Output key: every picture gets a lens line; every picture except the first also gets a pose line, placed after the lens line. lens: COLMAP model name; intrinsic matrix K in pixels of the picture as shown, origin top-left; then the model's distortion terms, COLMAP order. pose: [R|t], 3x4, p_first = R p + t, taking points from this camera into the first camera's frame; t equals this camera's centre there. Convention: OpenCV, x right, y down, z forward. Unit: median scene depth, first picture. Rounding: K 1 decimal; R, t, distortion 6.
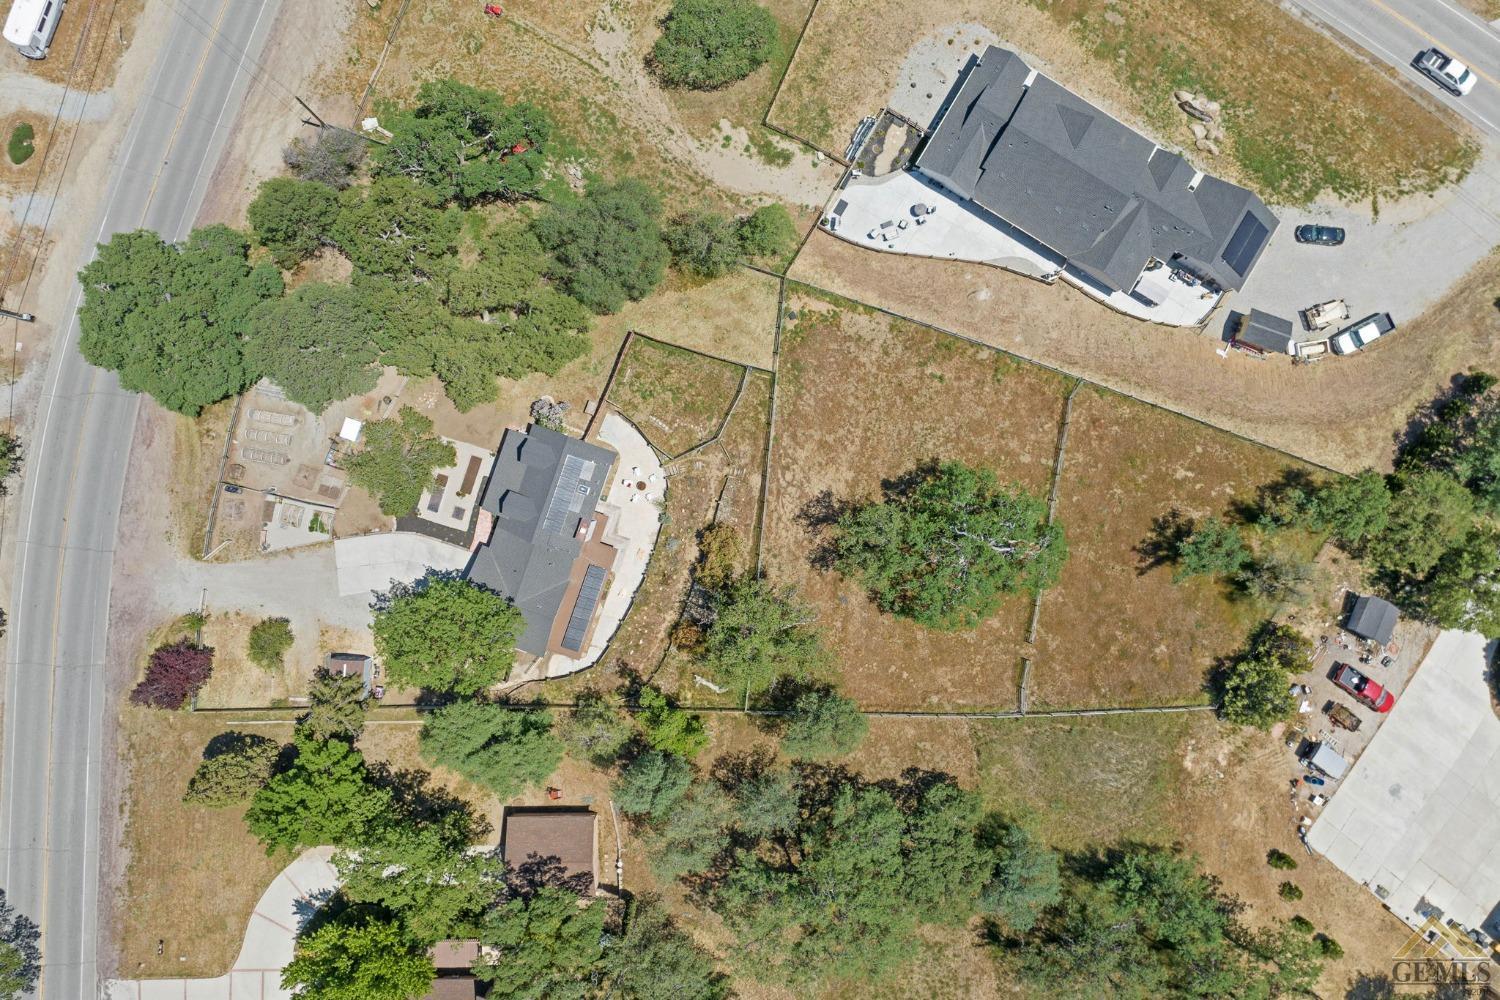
lens RADIAL K [[1051.7, 0, 750.0], [0, 1051.7, 500.0], [0, 0, 1]] dist [-0.030346, -0.006259]
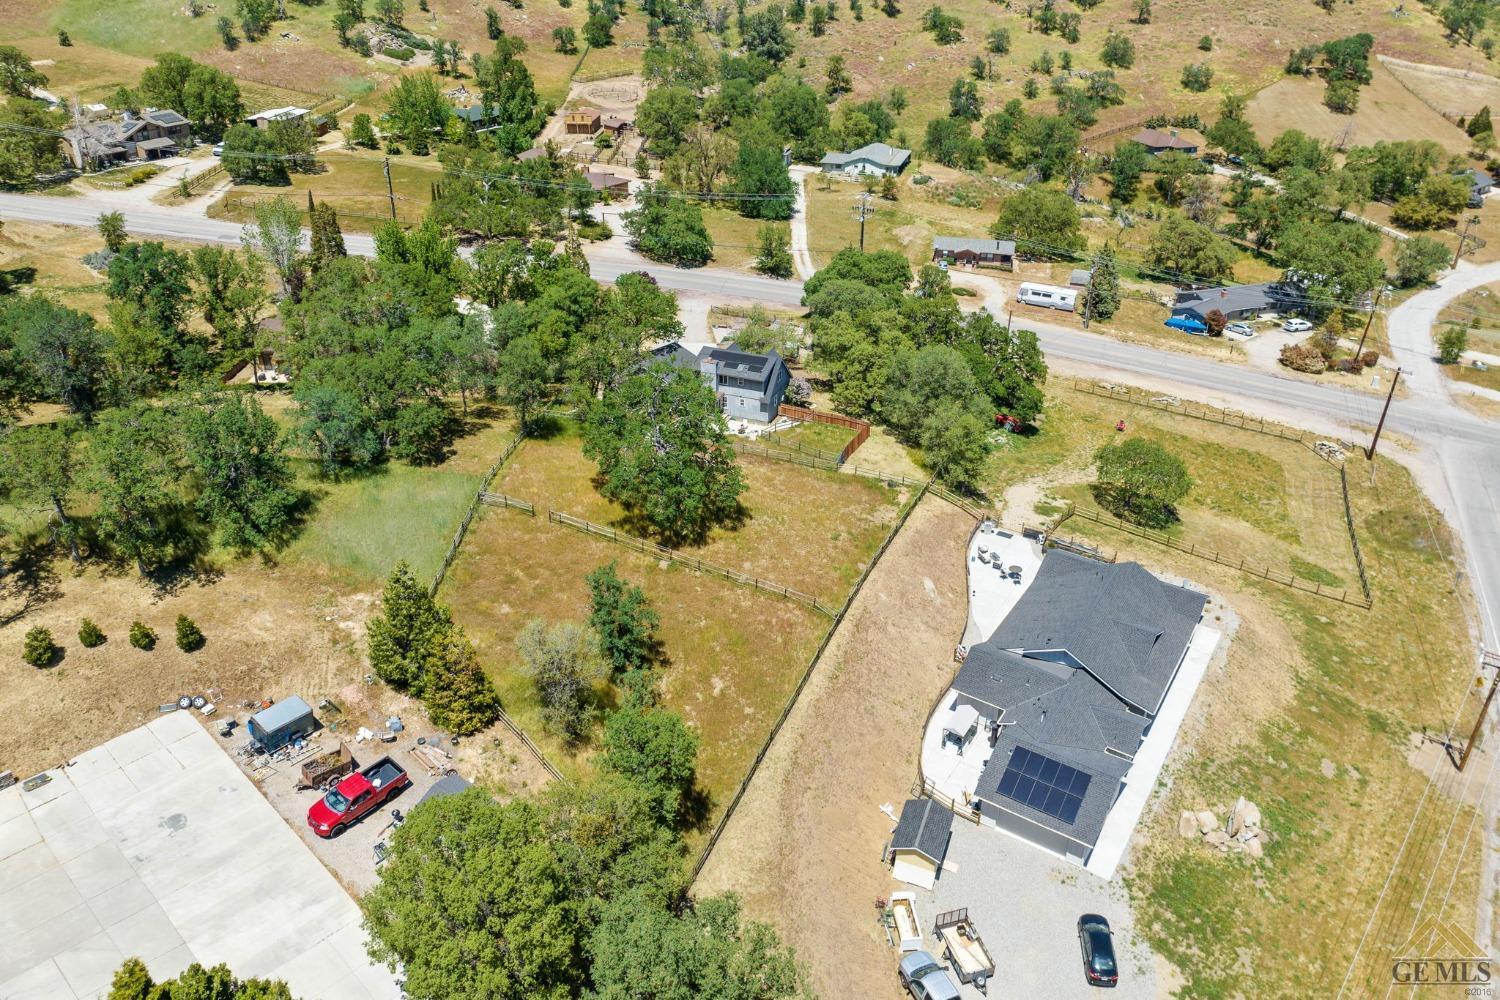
lens RADIAL K [[1053.8, 0, 751.3], [0, 1053.8, 508.6], [0, 0, 1]] dist [-0.051392, 0.023838]
pose [[-0.048512, 0.462393, -0.885347, 1.013804], [-0.998784, -0.030226, 0.038941, -0.074673], [-0.008754, 0.886160, 0.463298, 0.522396]]
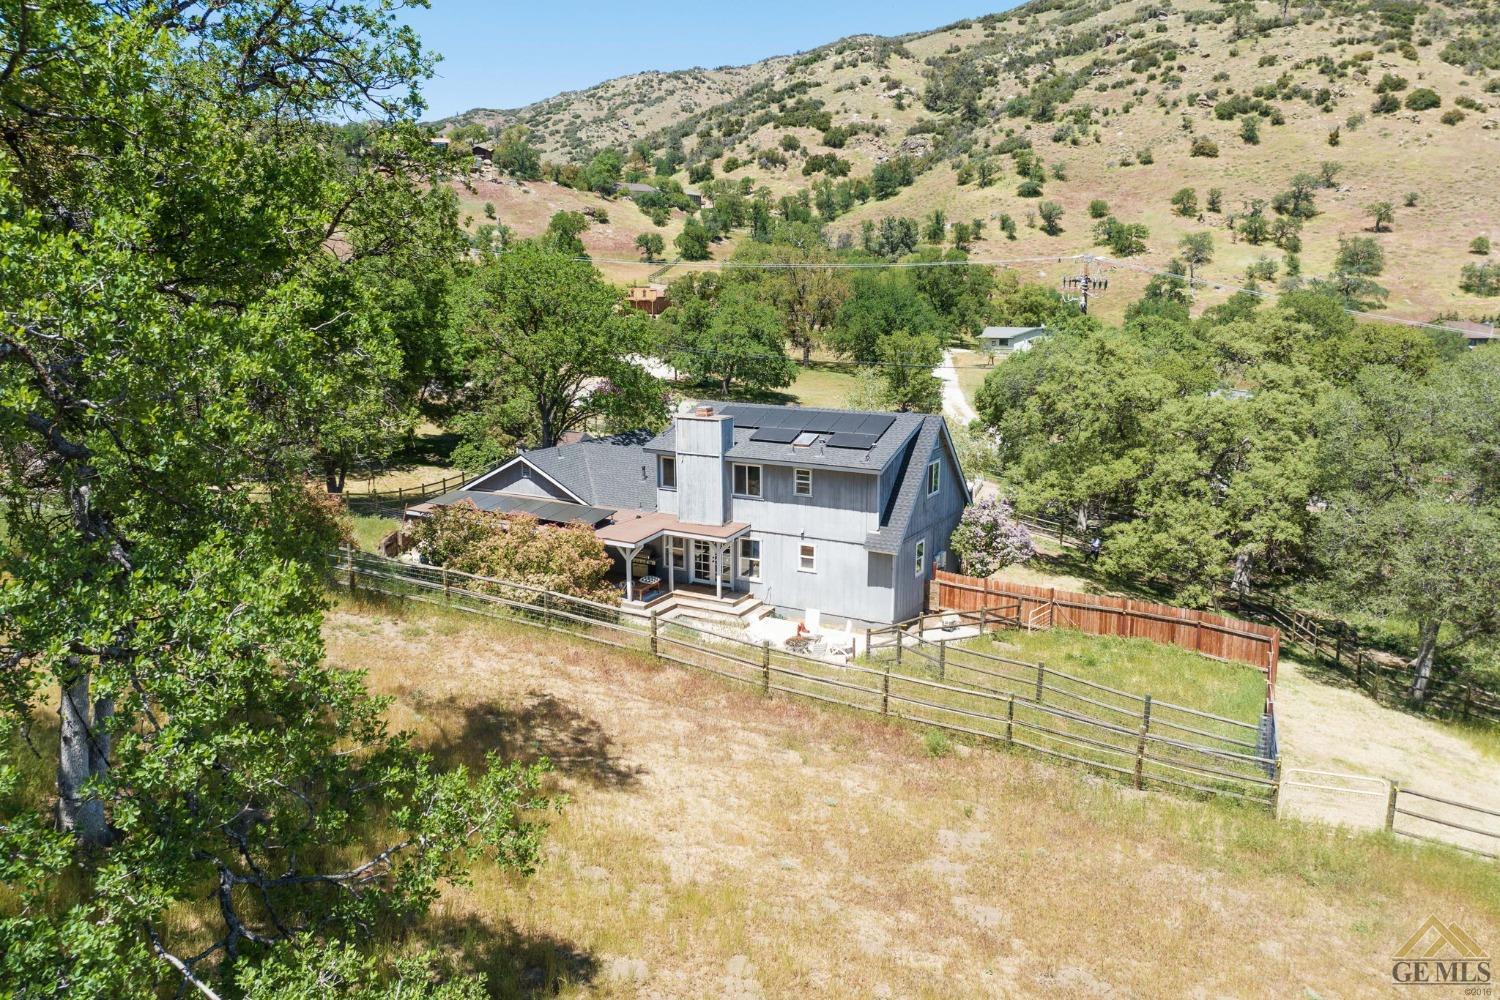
lens RADIAL K [[1051.7, 0, 750.0], [0, 1051.7, 500.0], [0, 0, 1]] dist [-0.030346, -0.006259]
pose [[-0.172620, 0.160926, -0.971754, 0.217918], [-0.984969, -0.034475, 0.169258, -0.054034], [-0.006264, 0.986364, 0.164458, 0.906160]]
